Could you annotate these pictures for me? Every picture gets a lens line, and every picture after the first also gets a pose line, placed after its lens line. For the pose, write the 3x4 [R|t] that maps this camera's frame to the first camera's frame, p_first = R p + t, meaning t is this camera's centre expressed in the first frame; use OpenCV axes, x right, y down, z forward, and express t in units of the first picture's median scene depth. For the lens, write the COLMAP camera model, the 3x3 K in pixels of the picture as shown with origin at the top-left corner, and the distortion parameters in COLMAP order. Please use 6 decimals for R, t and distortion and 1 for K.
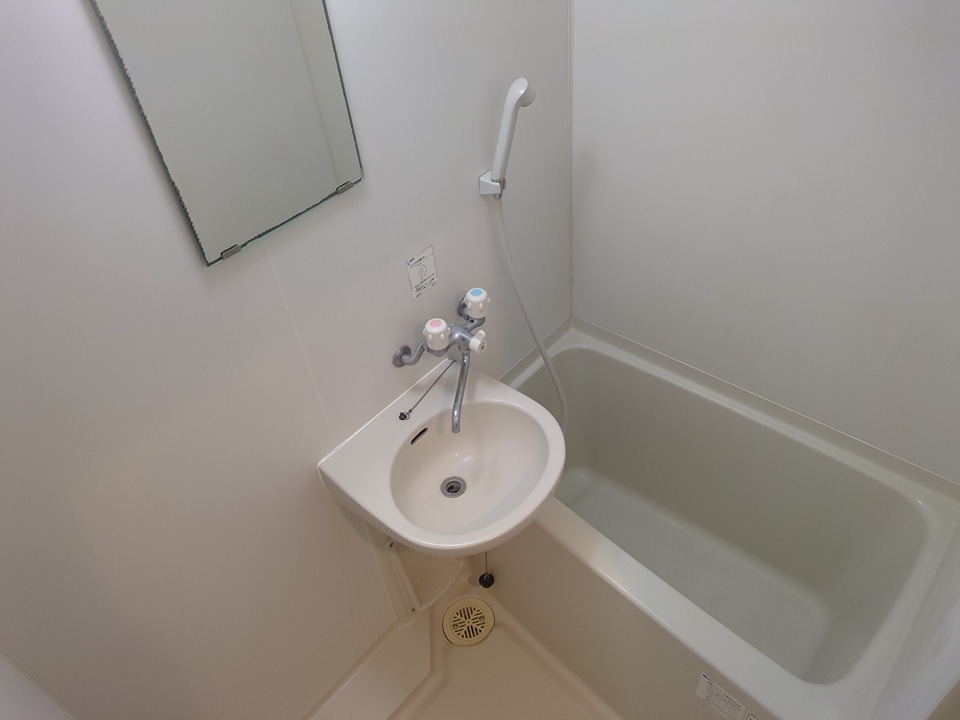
lens RADIAL K [[718.6, 0, 476.2], [0, 718.6, 356.3], [0, 0, 1]] dist [0.009241, -0.002483]
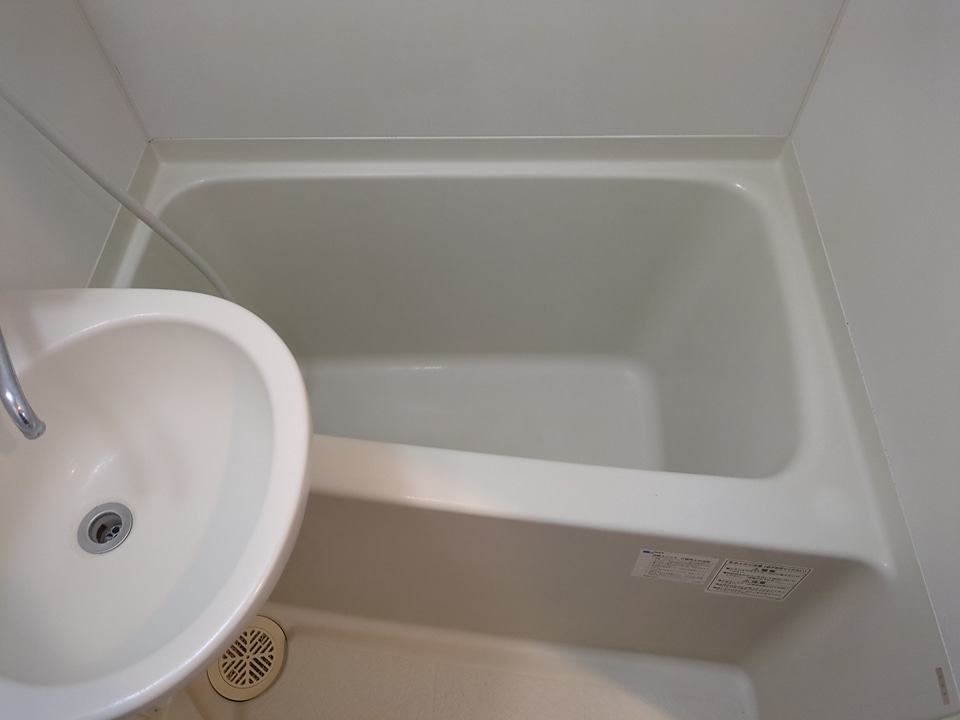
lens RADIAL K [[718.6, 0, 476.2], [0, 718.6, 356.3], [0, 0, 1]] dist [0.009241, -0.002483]
pose [[0.776225, -0.478326, 0.410706, 0.012948], [0.382881, 0.875205, 0.295665, 0.031821], [-0.500876, -0.072251, 0.862498, 0.417080]]
